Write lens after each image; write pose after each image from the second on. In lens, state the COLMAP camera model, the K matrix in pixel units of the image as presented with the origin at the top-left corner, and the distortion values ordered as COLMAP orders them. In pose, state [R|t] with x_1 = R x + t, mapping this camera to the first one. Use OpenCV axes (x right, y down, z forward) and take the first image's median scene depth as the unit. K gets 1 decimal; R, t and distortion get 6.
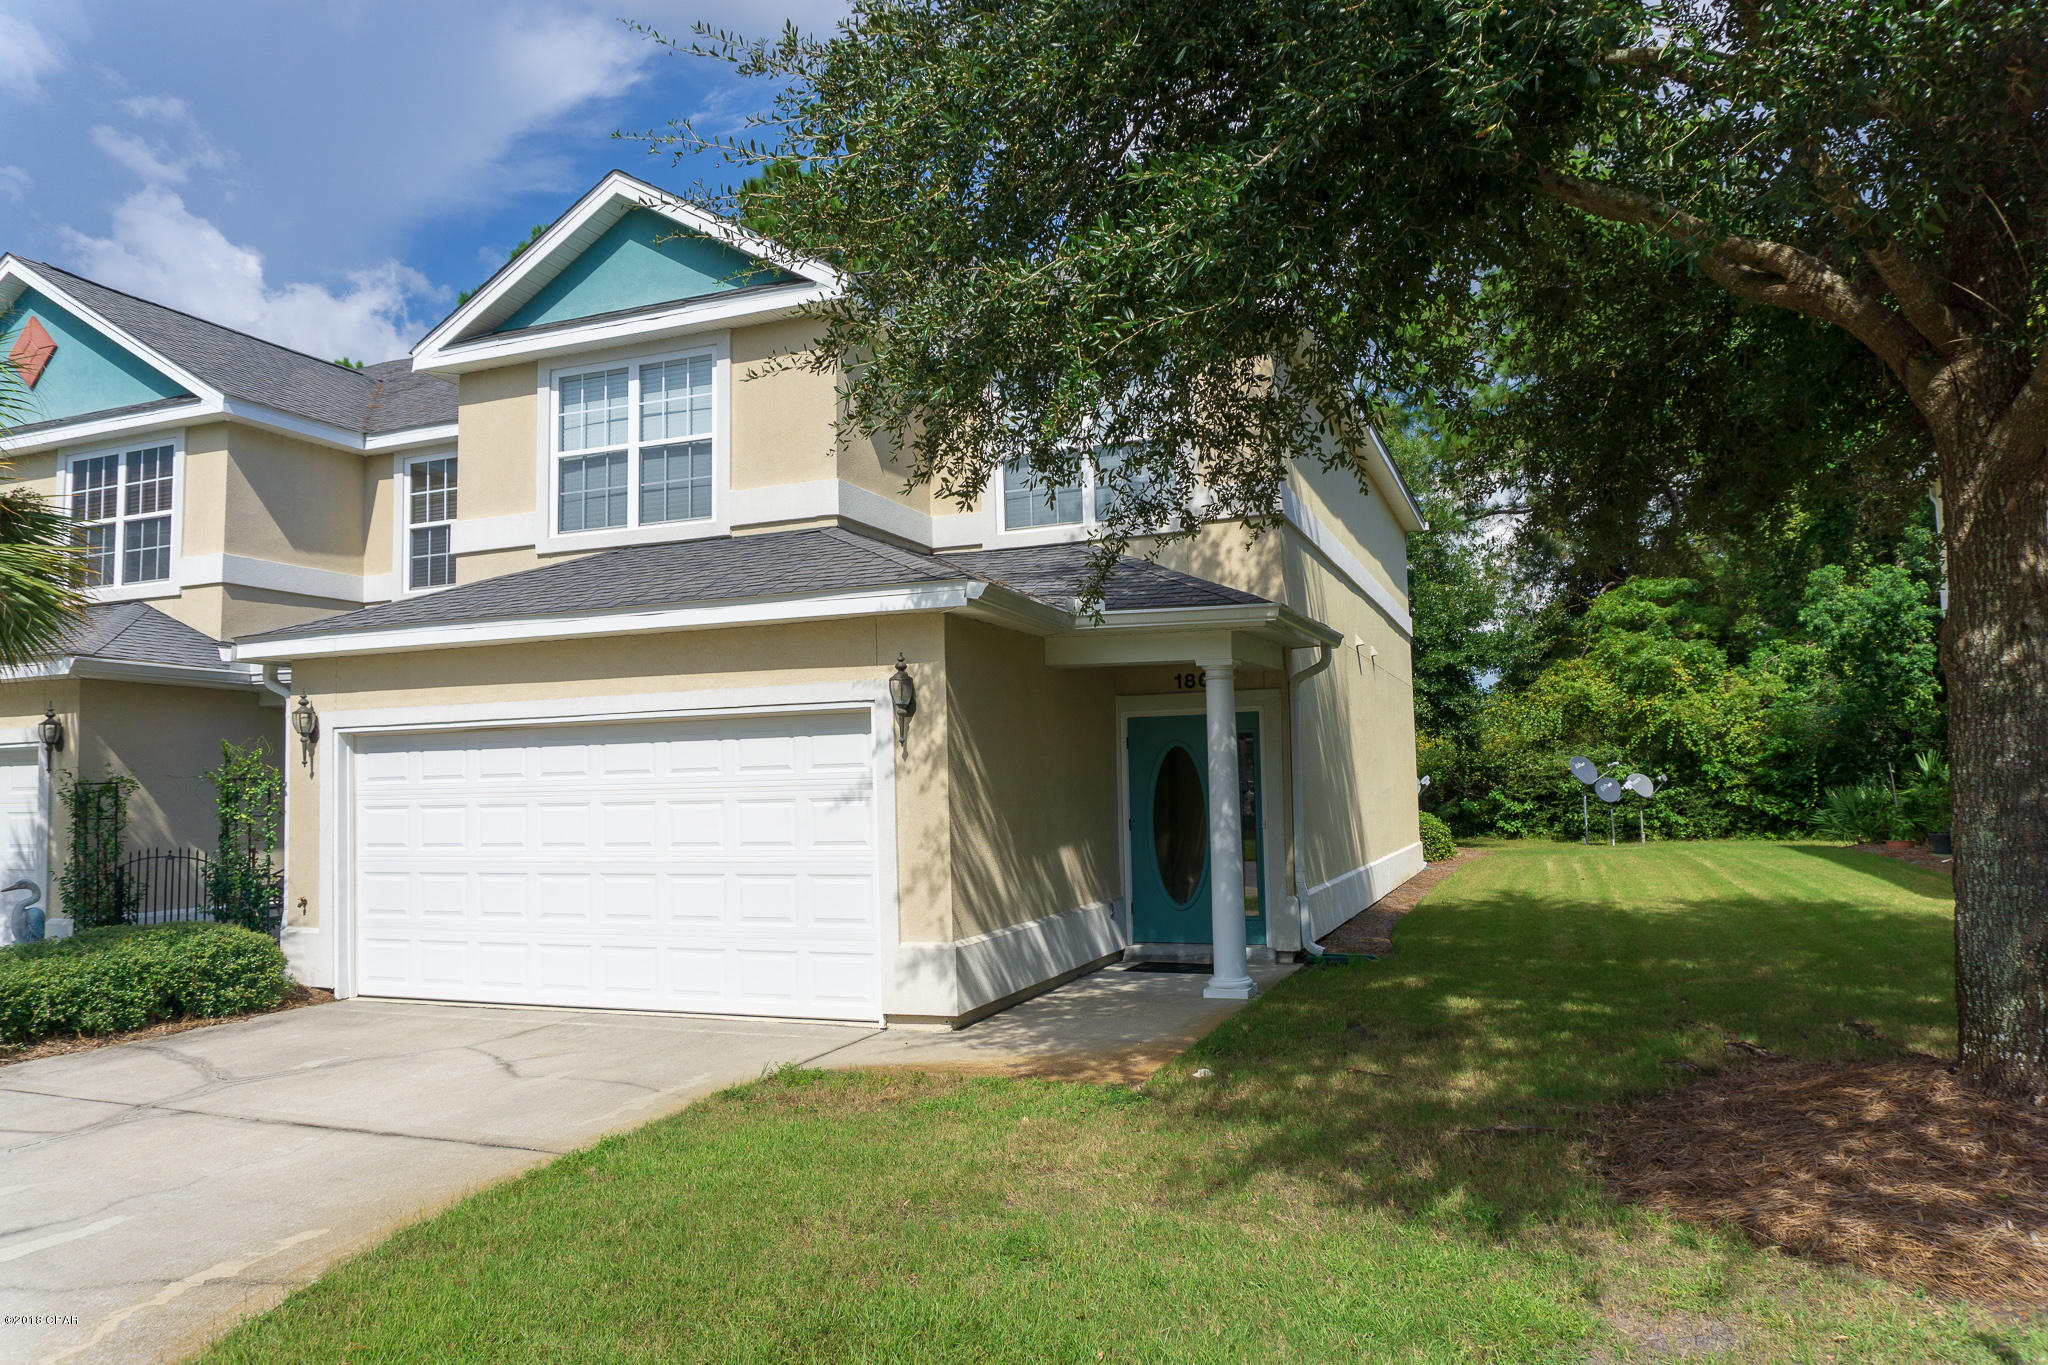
lens RADIAL K [[1414.2, 0, 1024.0], [0, 1414.2, 682.5], [0, 0, 1]] dist [-0.001120, 0.000383]
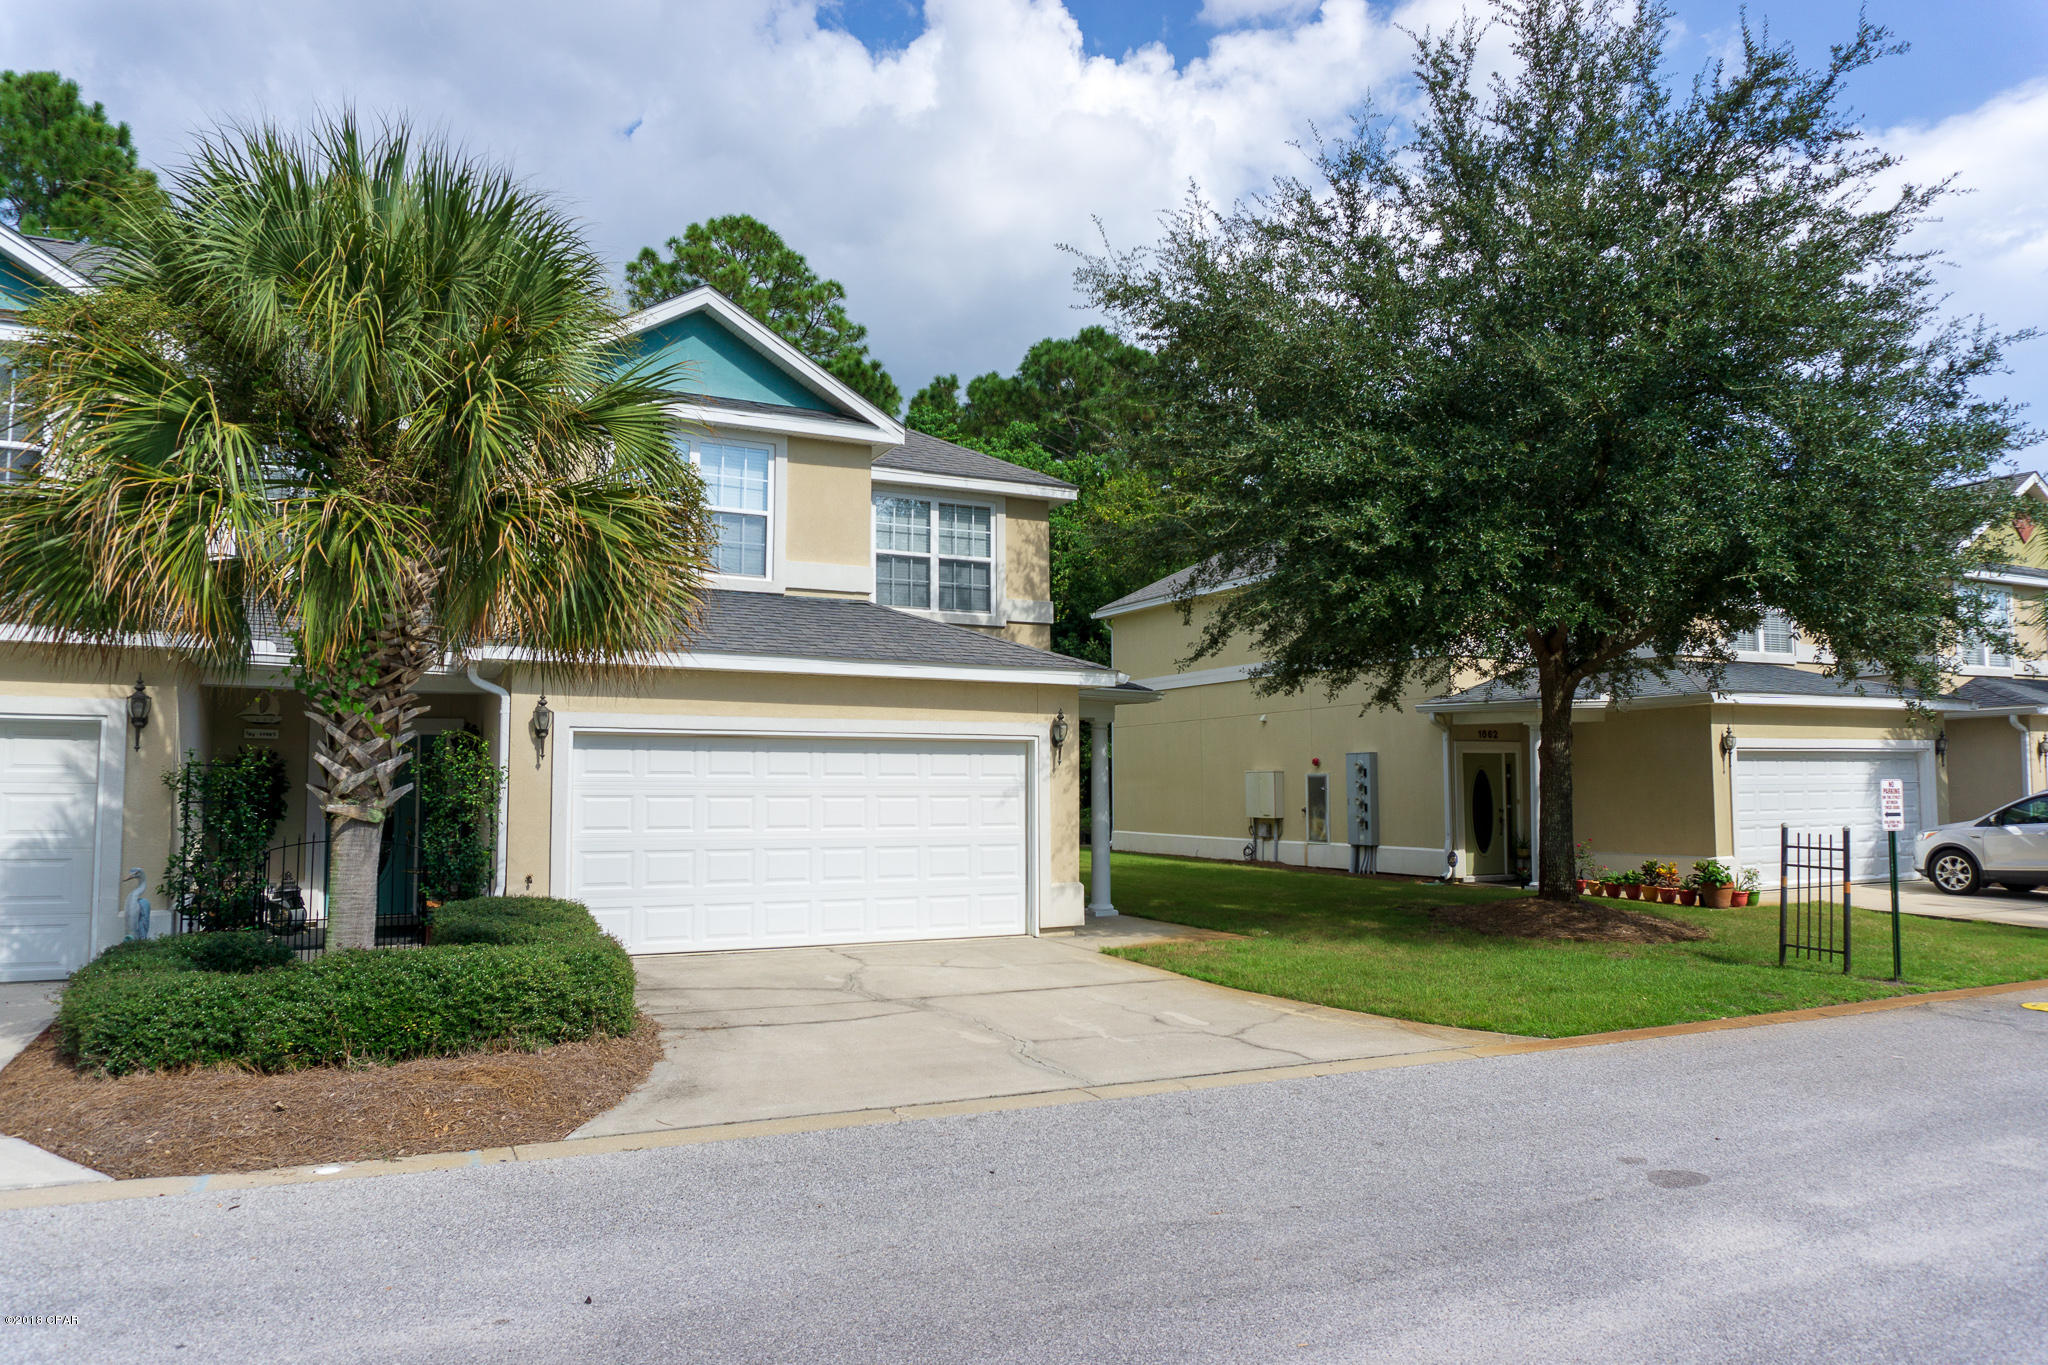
lens RADIAL K [[1380.0, 0, 1024.0], [0, 1380.0, 682.5], [0, 0, 1]] dist [-0.033341, -0.000524]
pose [[0.616714, 0.075076, 0.783599, -1.295596], [-0.080040, 0.996263, -0.032457, 0.004063], [-0.783108, -0.042703, 0.620418, 0.025367]]
